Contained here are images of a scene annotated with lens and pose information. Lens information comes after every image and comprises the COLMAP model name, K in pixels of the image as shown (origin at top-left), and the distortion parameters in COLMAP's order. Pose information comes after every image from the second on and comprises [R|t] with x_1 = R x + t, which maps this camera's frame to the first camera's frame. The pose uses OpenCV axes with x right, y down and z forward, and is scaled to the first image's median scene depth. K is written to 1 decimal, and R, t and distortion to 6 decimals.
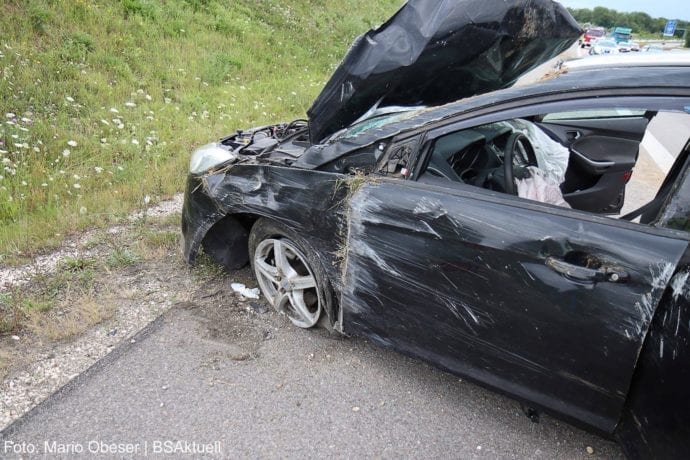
lens RADIAL K [[547.6, 0, 345.0], [0, 547.6, 230.0], [0, 0, 1]] dist [-0.126918, 0.168677]
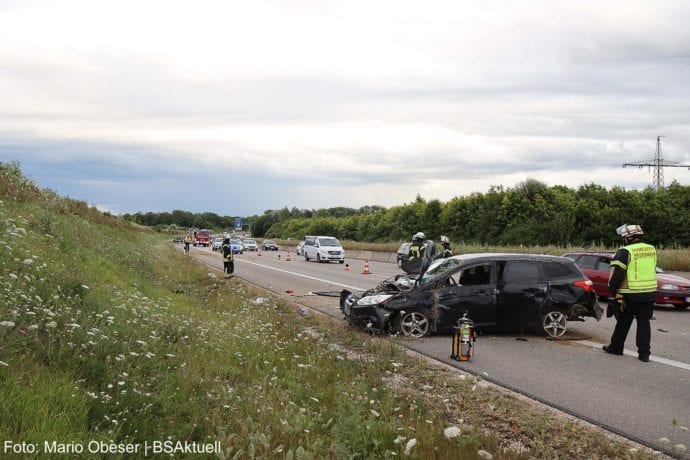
lens RADIAL K [[558.9, 0, 345.0], [0, 558.9, 230.0], [0, 0, 1]] dist [-0.071735, 0.012052]
pose [[0.740998, -0.079391, 0.666797, -3.207282], [0.308499, 0.922241, -0.233024, 0.260361], [-0.596448, 0.378377, 0.707871, -1.790013]]
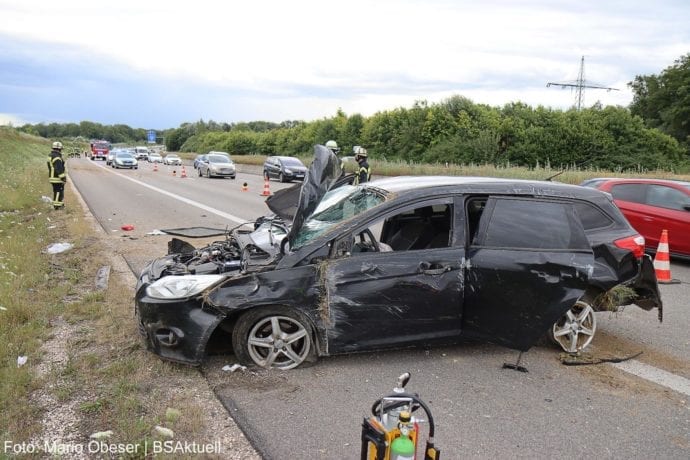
lens RADIAL K [[547.6, 0, 345.0], [0, 547.6, 230.0], [0, 0, 1]] dist [-0.126918, 0.168677]
pose [[0.644090, -0.180201, 0.743422, -1.204433], [0.318800, 0.946669, -0.046737, -0.087670], [-0.695353, 0.267105, 0.667188, -0.299201]]
